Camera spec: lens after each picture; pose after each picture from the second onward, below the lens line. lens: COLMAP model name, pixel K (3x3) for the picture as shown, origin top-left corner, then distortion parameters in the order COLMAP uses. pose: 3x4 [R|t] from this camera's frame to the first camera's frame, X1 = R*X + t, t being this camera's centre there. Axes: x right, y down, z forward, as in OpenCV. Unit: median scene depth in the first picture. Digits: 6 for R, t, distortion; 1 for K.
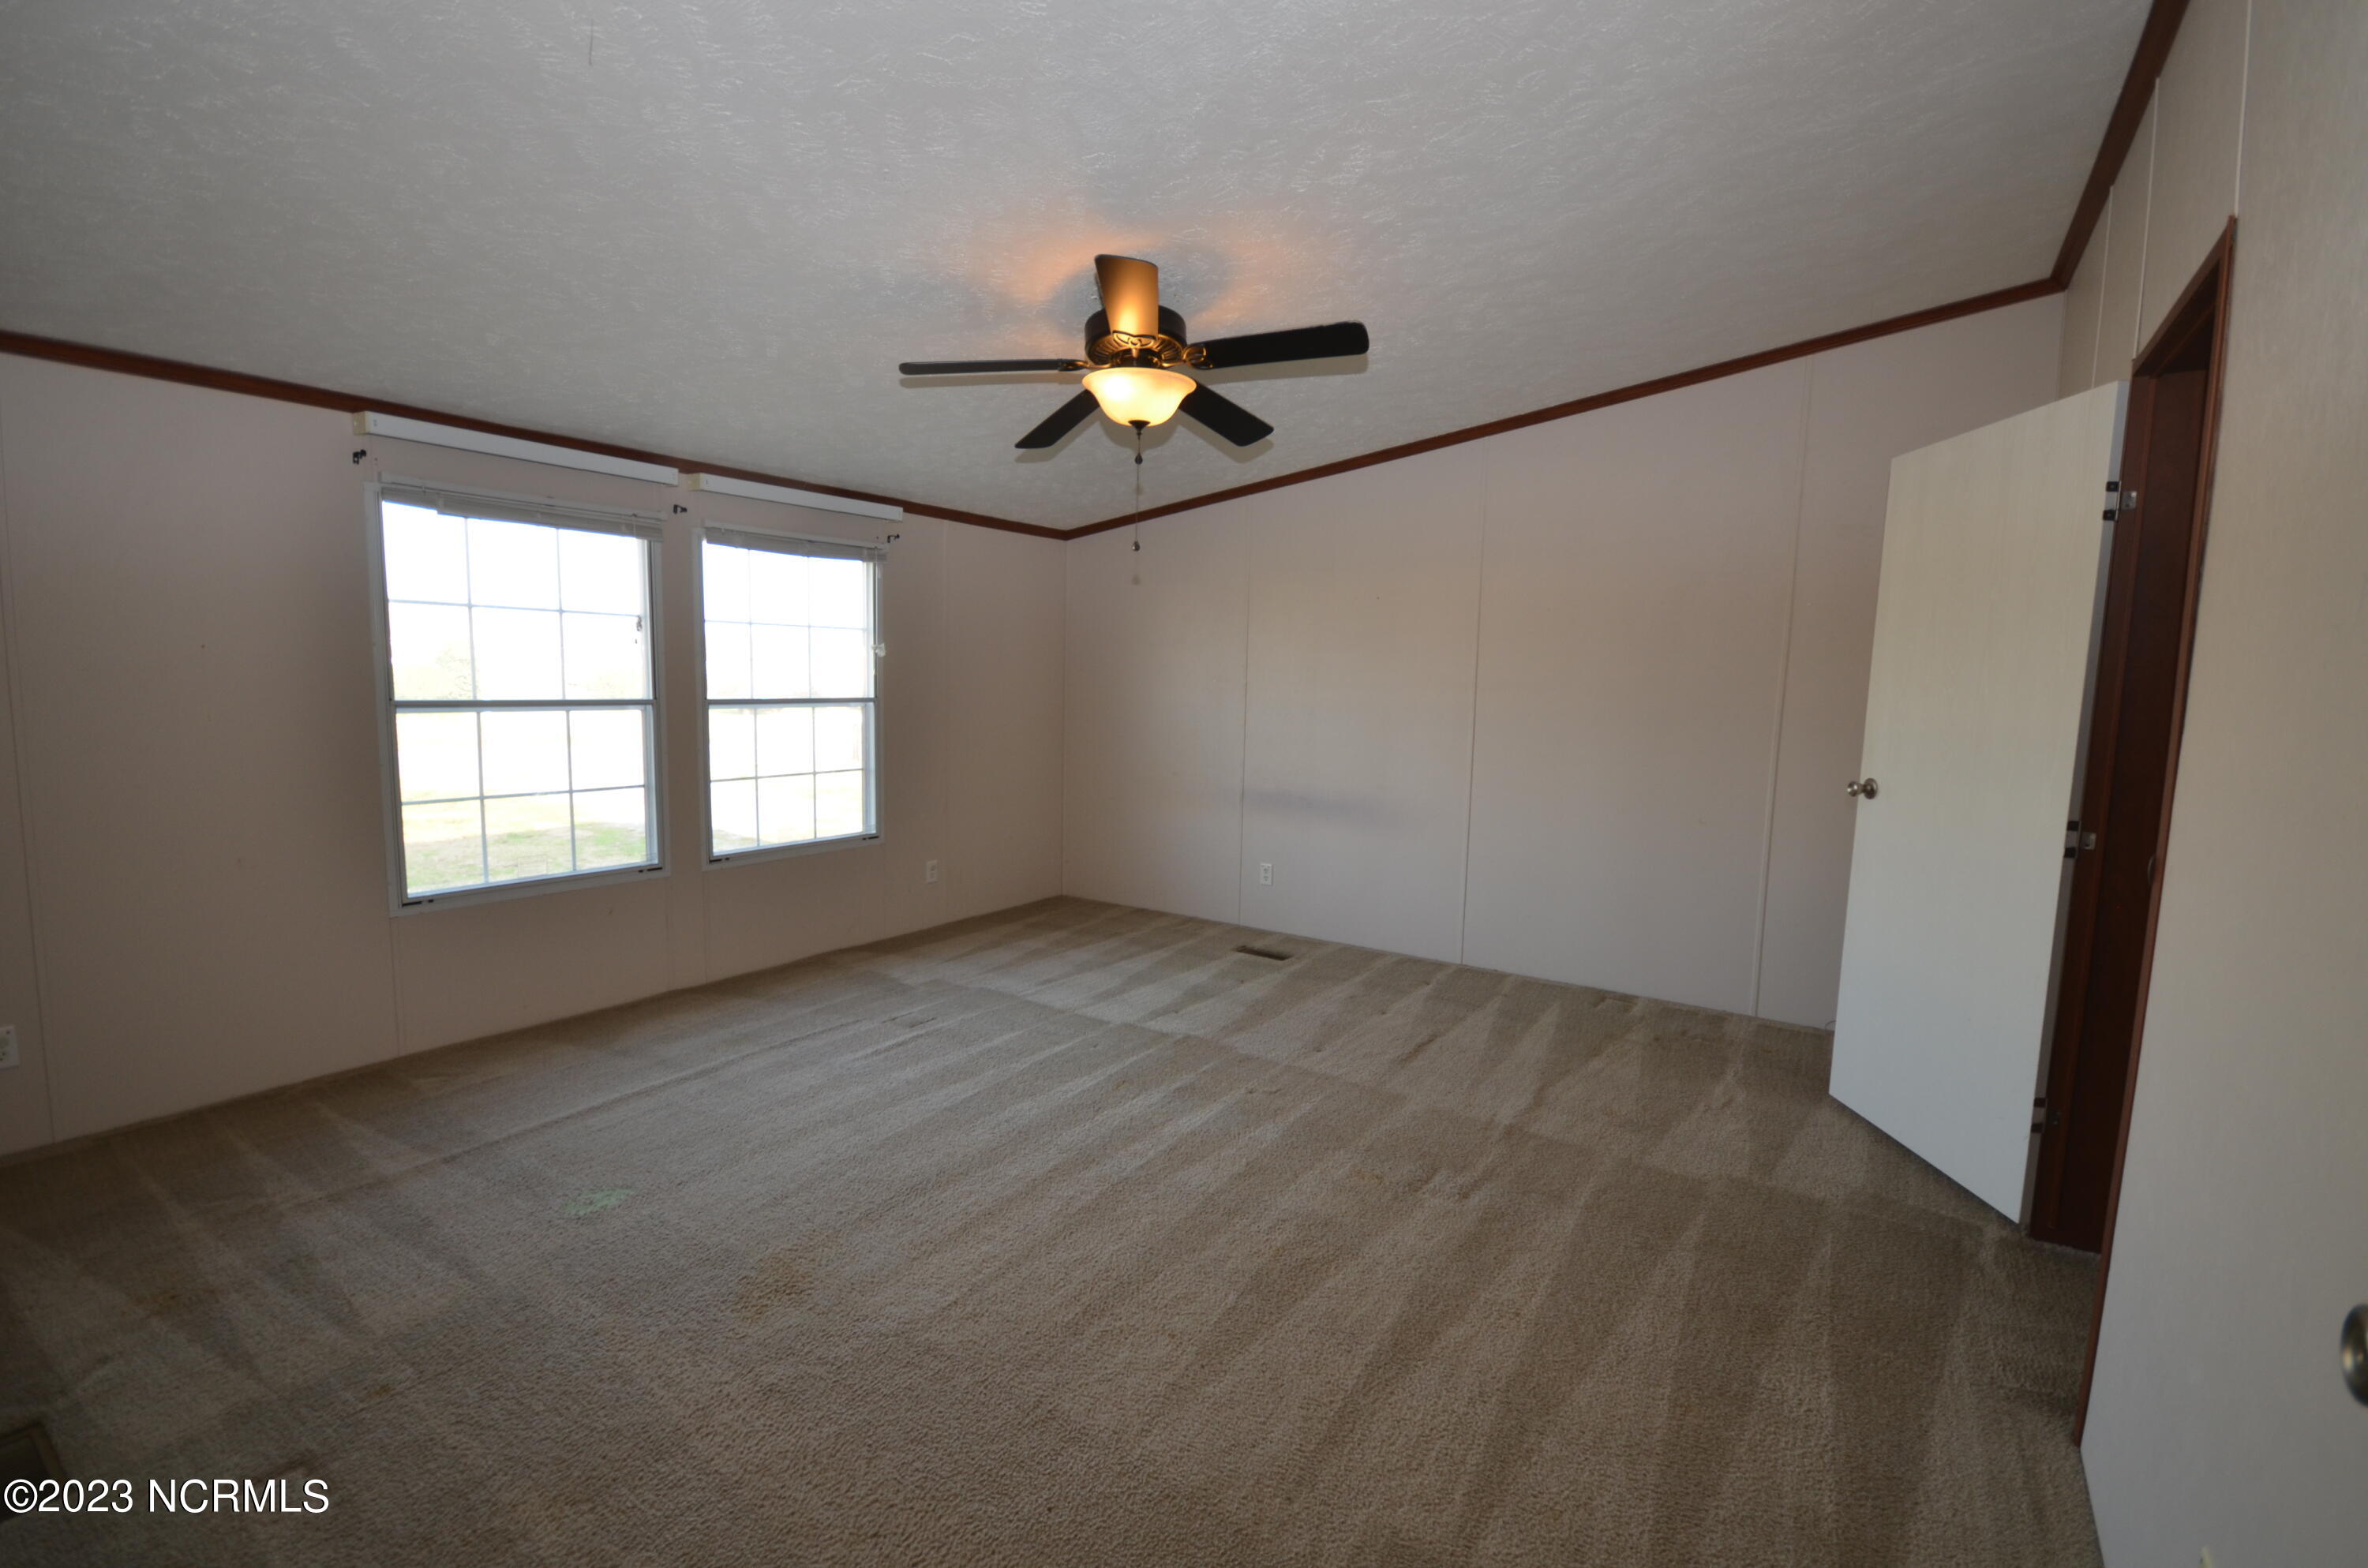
lens RADIAL K [[1032.2, 0, 1182.1], [0, 1032.2, 775.8], [0, 0, 1]] dist [-0.001454, -0.005378]
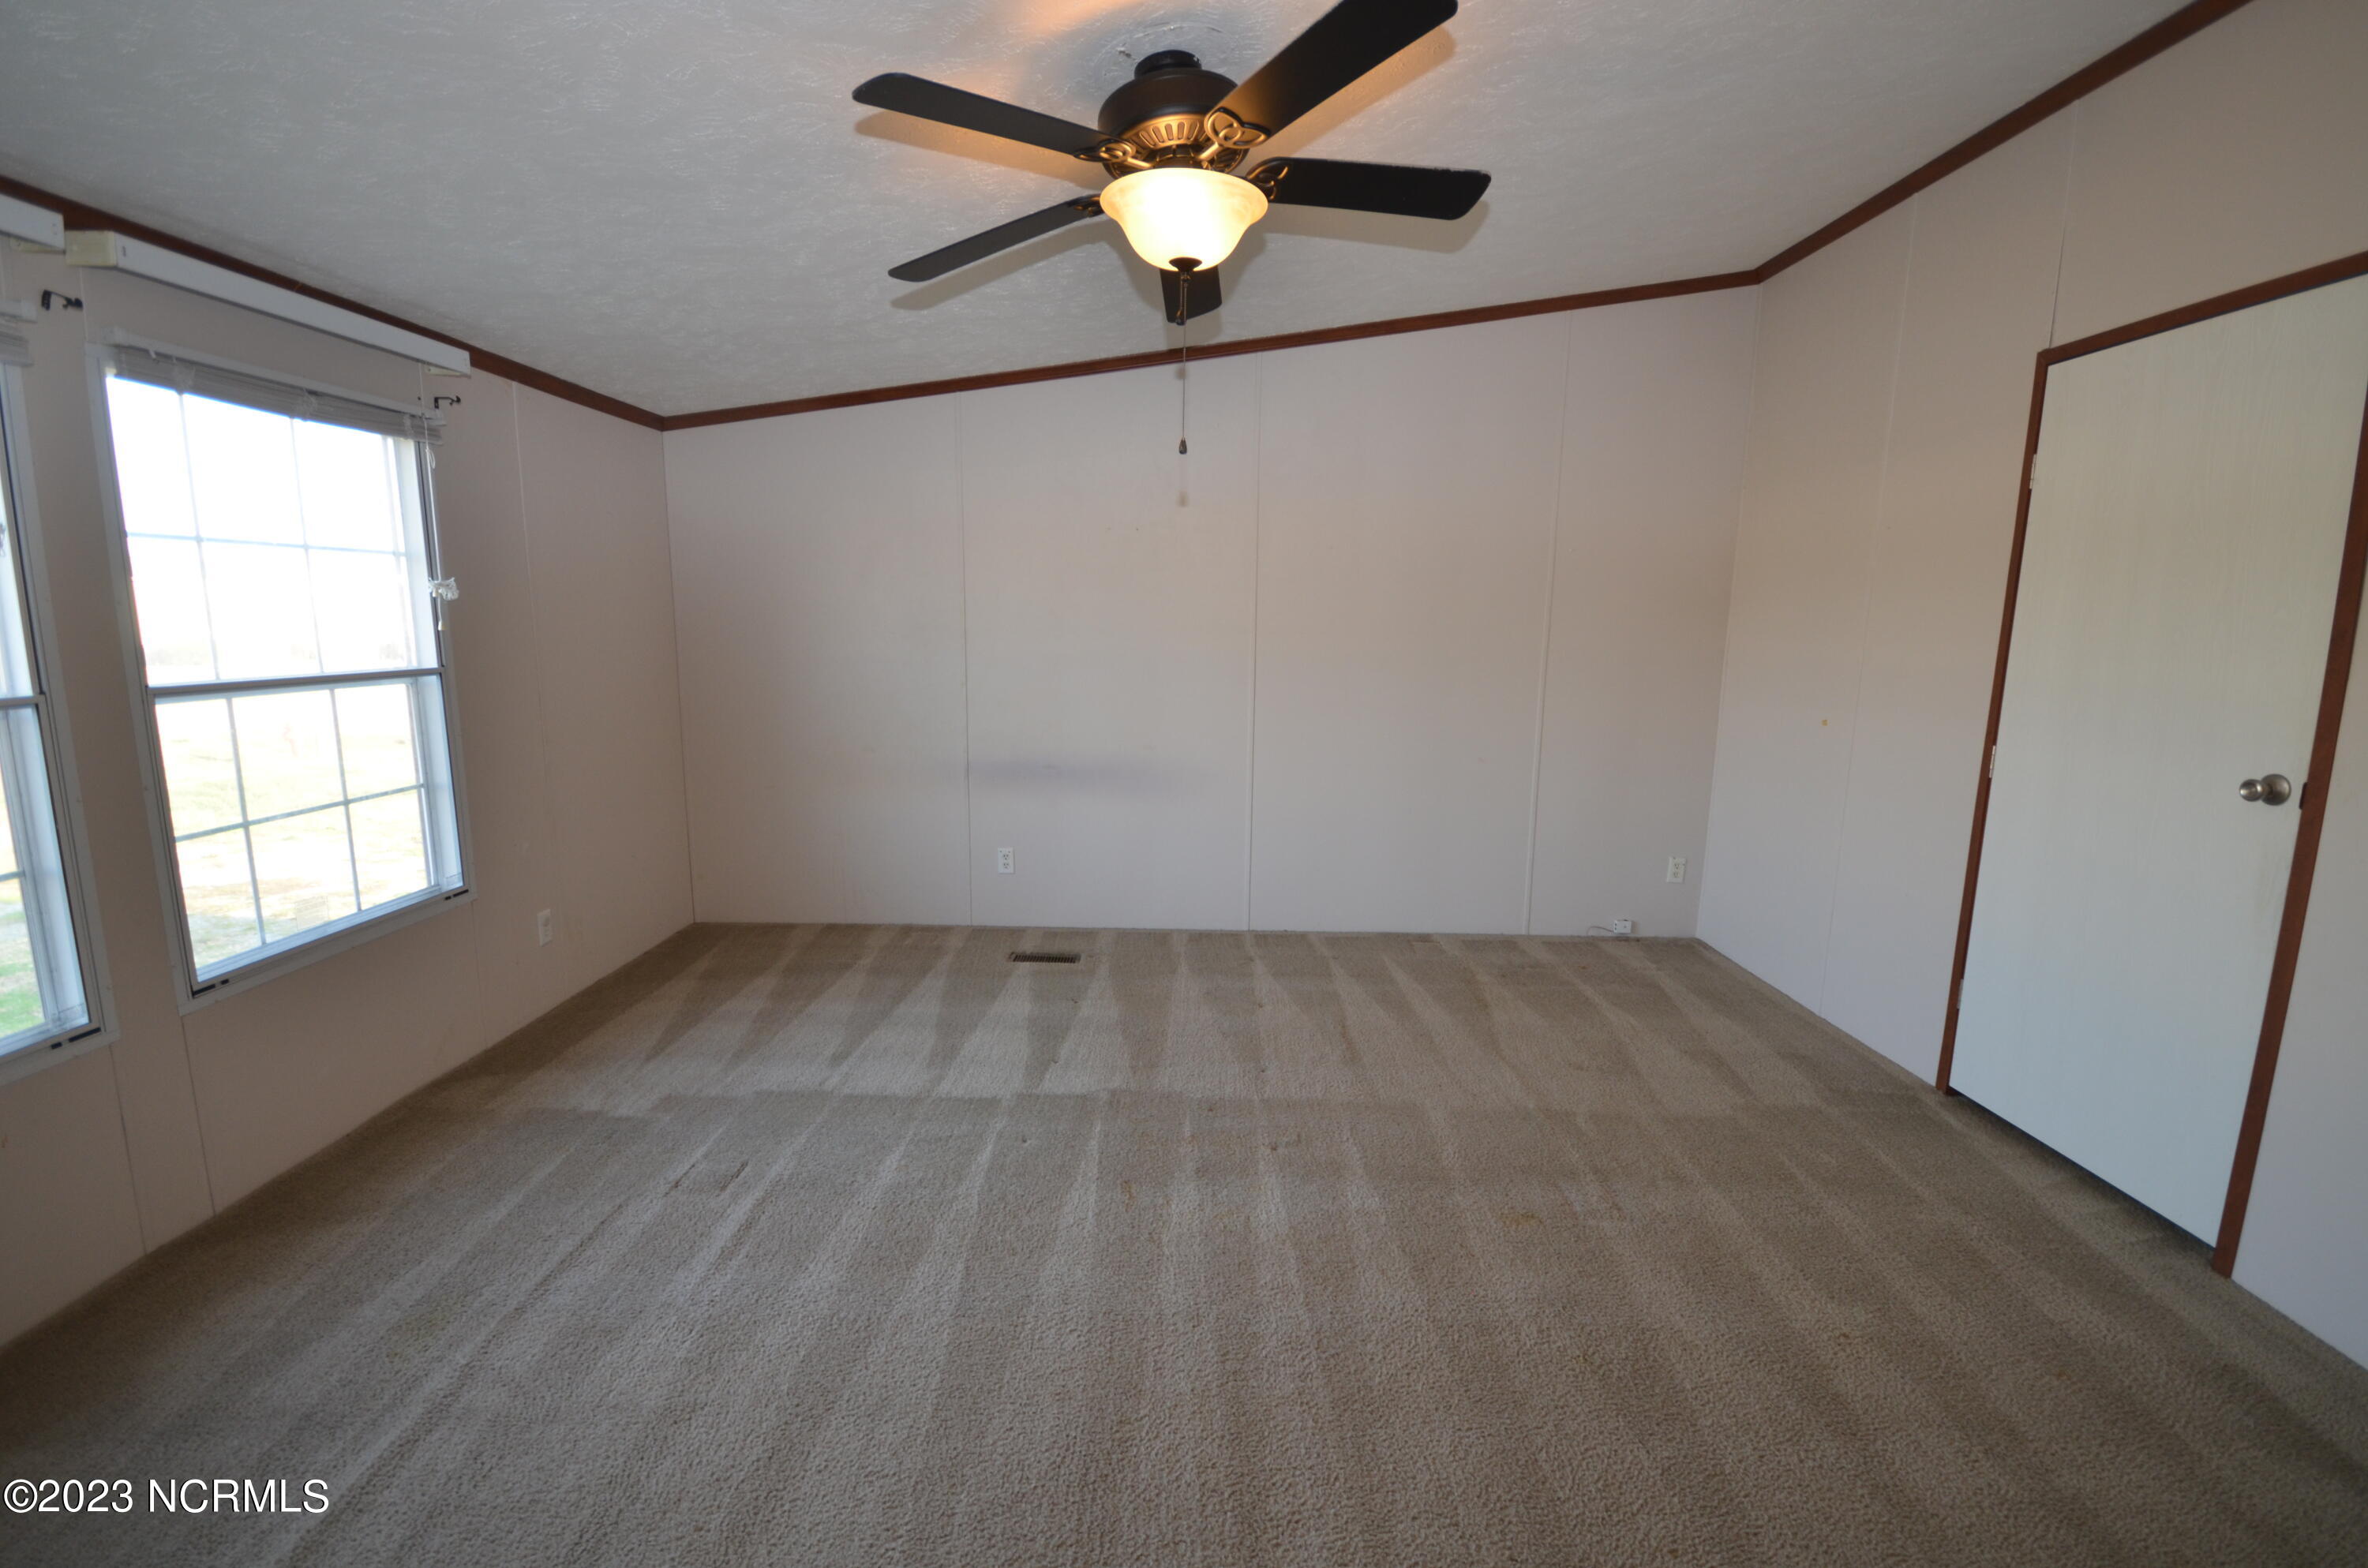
lens RADIAL K [[1032.2, 0, 1193.3], [0, 1032.2, 781.1], [0, 0, 1]] dist [-0.001454, -0.005378]
pose [[0.835574, -0.096925, 0.540760, -0.302476], [0.058502, 0.994415, 0.087841, -0.042193], [-0.546254, -0.041763, 0.836578, 0.281549]]
